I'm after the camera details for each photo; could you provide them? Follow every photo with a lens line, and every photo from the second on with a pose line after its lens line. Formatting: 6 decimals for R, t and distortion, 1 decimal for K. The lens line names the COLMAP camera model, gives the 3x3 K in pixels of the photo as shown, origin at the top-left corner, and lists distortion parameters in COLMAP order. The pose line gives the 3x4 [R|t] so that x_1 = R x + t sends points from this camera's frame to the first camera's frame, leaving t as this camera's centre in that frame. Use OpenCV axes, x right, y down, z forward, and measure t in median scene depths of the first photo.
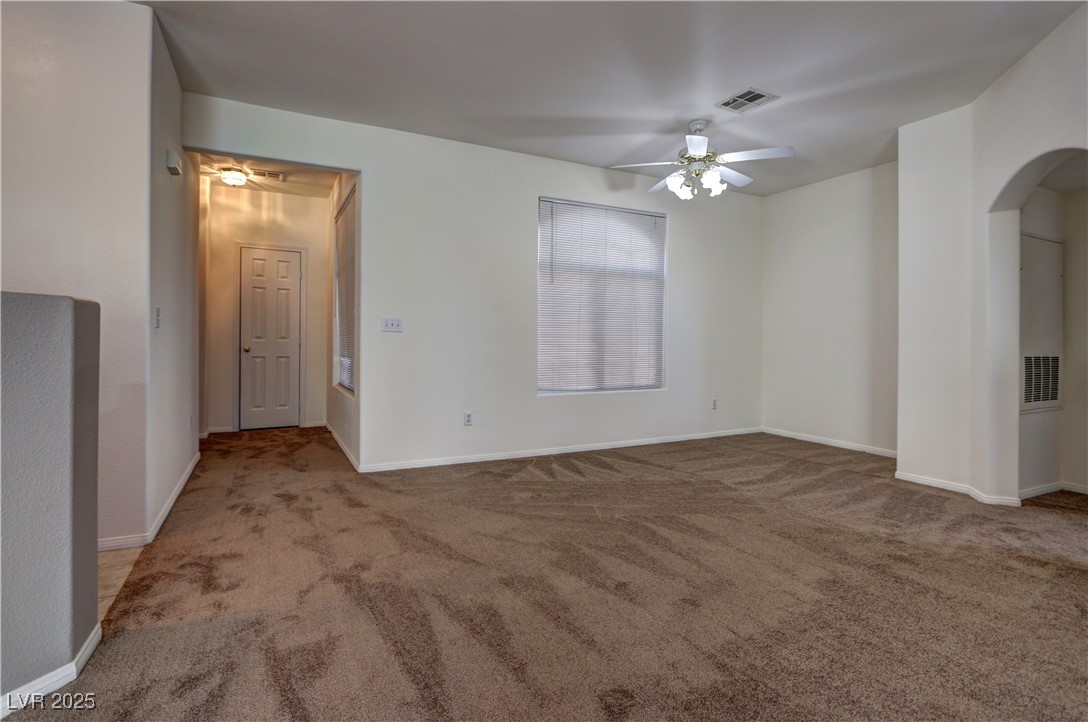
lens RADIAL K [[496.3, 0, 509.2], [0, 496.3, 335.2], [0, 0, 1]] dist [-0.016511, -0.000051]
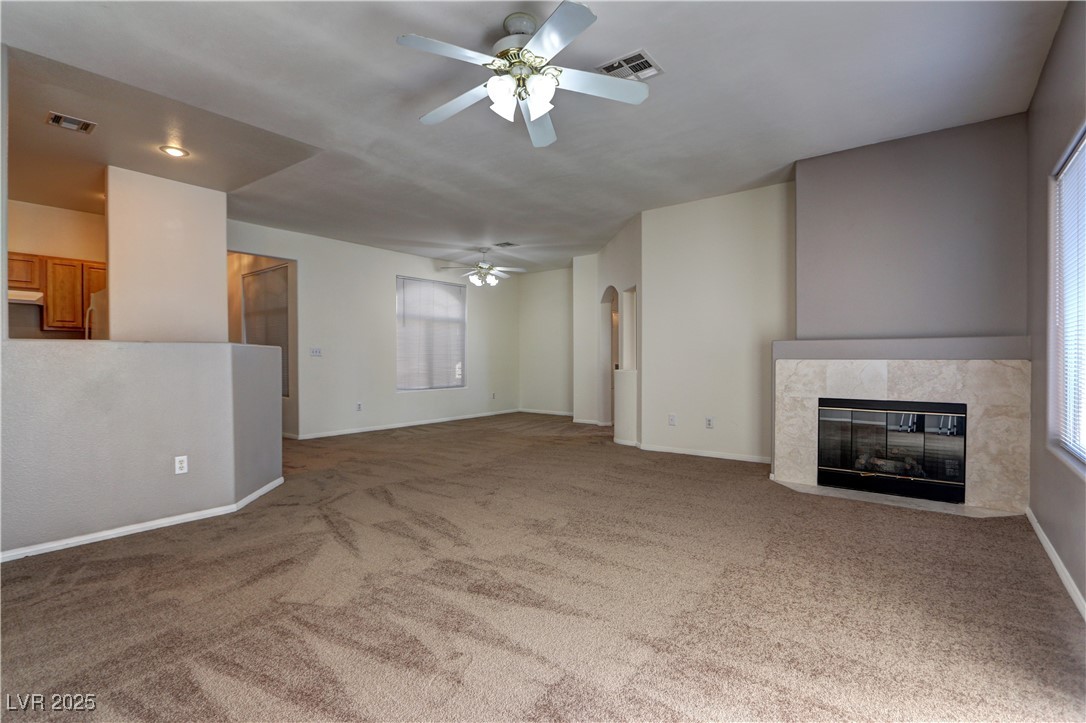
lens RADIAL K [[517.3, 0, 512.5], [0, 517.3, 356.9], [0, 0, 1]] dist [-0.043727, -0.000113]
pose [[0.910287, -0.009894, 0.413860, -0.309312], [0.007656, 0.999946, 0.007066, -0.009979], [-0.413907, -0.003264, 0.910313, -0.765520]]
